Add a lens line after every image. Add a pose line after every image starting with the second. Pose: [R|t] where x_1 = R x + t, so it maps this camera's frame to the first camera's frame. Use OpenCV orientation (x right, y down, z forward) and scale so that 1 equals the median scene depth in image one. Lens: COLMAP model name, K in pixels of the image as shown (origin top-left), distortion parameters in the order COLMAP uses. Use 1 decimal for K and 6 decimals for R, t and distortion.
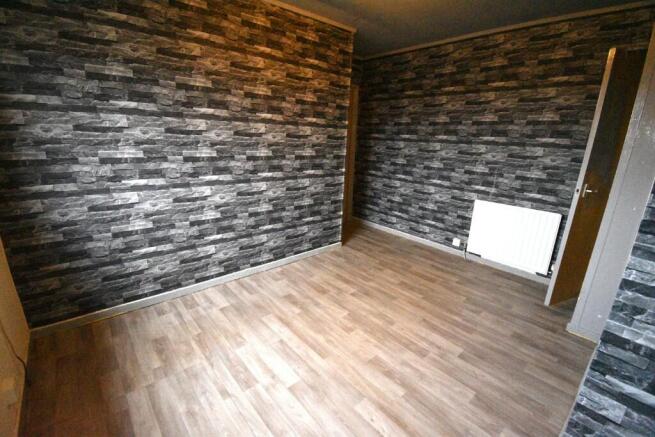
lens RADIAL K [[288.8, 0, 326.4], [0, 288.8, 217.0], [0, 0, 1]] dist [-0.002256, -0.010101]
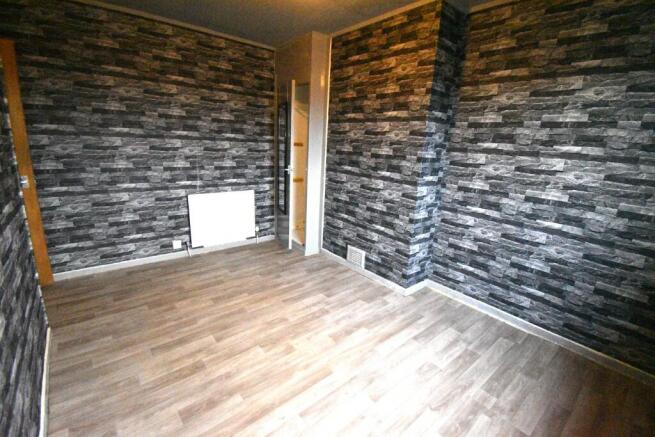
lens RADIAL K [[288.8, 0, 329.5], [0, 288.8, 217.4], [0, 0, 1]] dist [-0.002256, -0.010101]
pose [[0.013564, -0.276829, 0.960823, -0.482781], [0.227881, 0.936480, 0.266598, -0.153370], [-0.973594, 0.215338, 0.075787, 0.505911]]
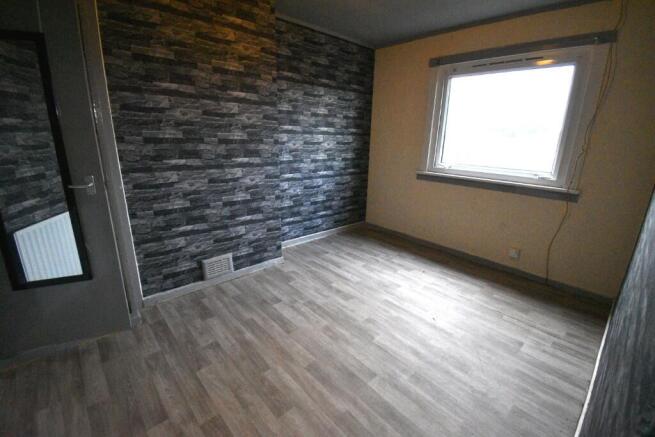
lens RADIAL K [[288.8, 0, 331.3], [0, 288.8, 216.9], [0, 0, 1]] dist [-0.002256, -0.010101]
pose [[-0.997301, -0.050719, -0.053088, 0.205093], [-0.071195, 0.844756, 0.530395, -0.325868], [0.017945, 0.532743, -0.846087, 1.182168]]
